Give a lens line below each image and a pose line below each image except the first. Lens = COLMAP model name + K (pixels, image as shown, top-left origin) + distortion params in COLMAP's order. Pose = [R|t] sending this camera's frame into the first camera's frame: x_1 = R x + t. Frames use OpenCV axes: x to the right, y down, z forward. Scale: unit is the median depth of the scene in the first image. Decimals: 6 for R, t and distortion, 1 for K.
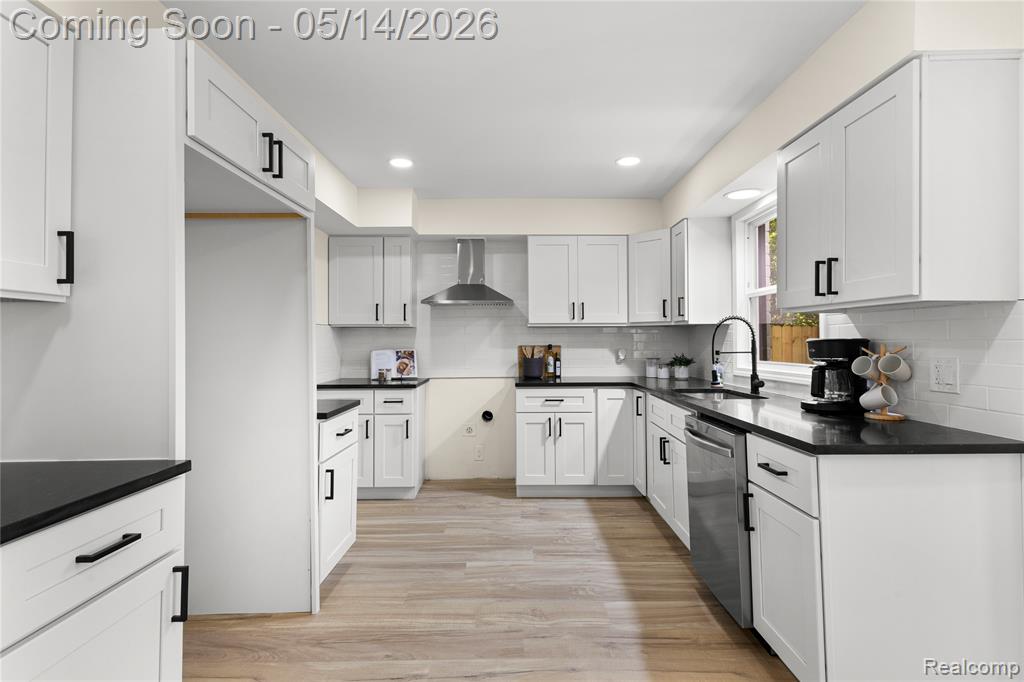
lens RADIAL K [[525.0, 0, 511.1], [0, 525.0, 333.2], [0, 0, 1]] dist [0.018090, -0.000290]
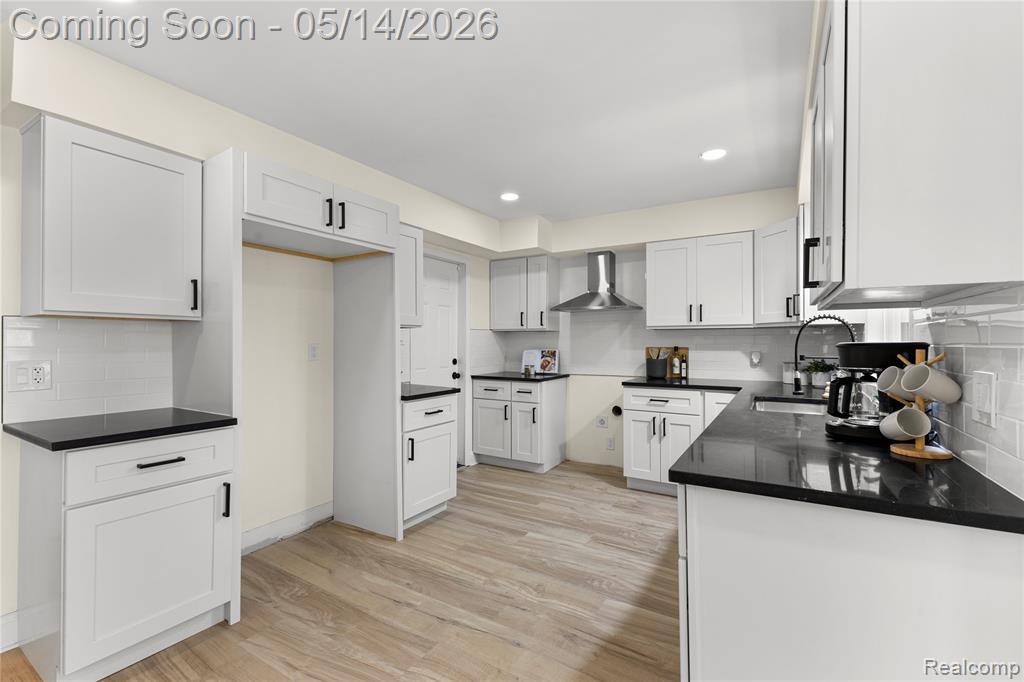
lens RADIAL K [[440.8, 0, 512.0], [0, 440.8, 341.0], [0, 0, 1]] dist [0.002143, 0.000163]
pose [[0.852847, 0.002159, -0.522156, 0.295873], [0.004842, 0.999916, 0.012043, -0.001204], [0.522138, -0.012800, 0.852765, 0.113302]]
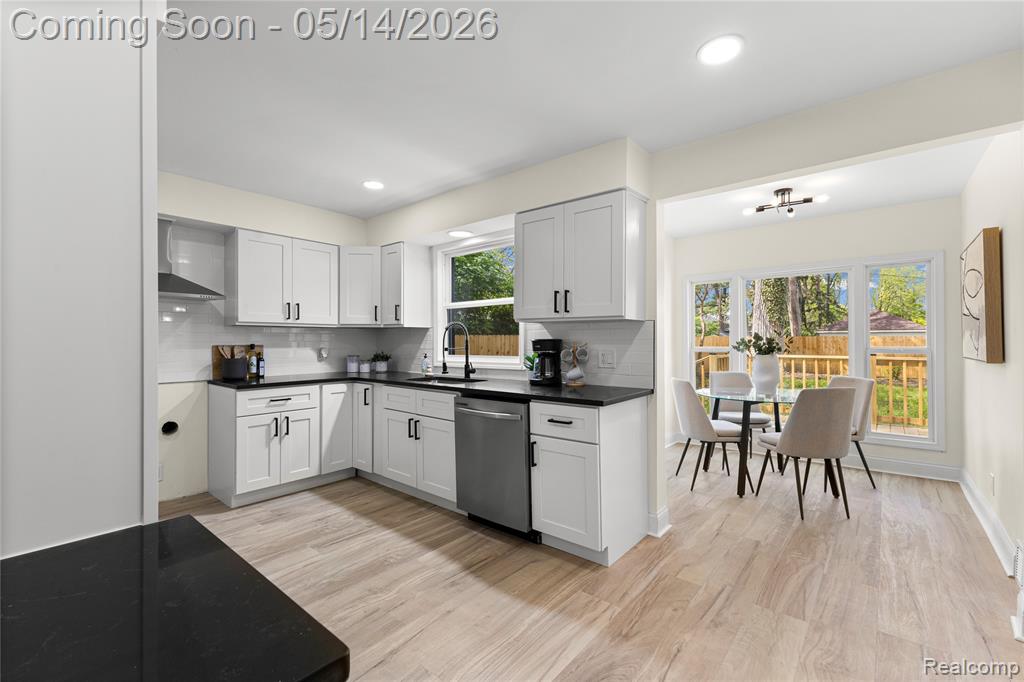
lens RADIAL K [[442.8, 0, 515.7], [0, 442.8, 337.9], [0, 0, 1]] dist [0.001910, 0.000151]
pose [[0.639072, 0.006256, 0.769122, -0.288623], [-0.012608, 0.999918, 0.002343, 0.002609], [-0.769044, -0.011195, 0.639098, 0.122723]]
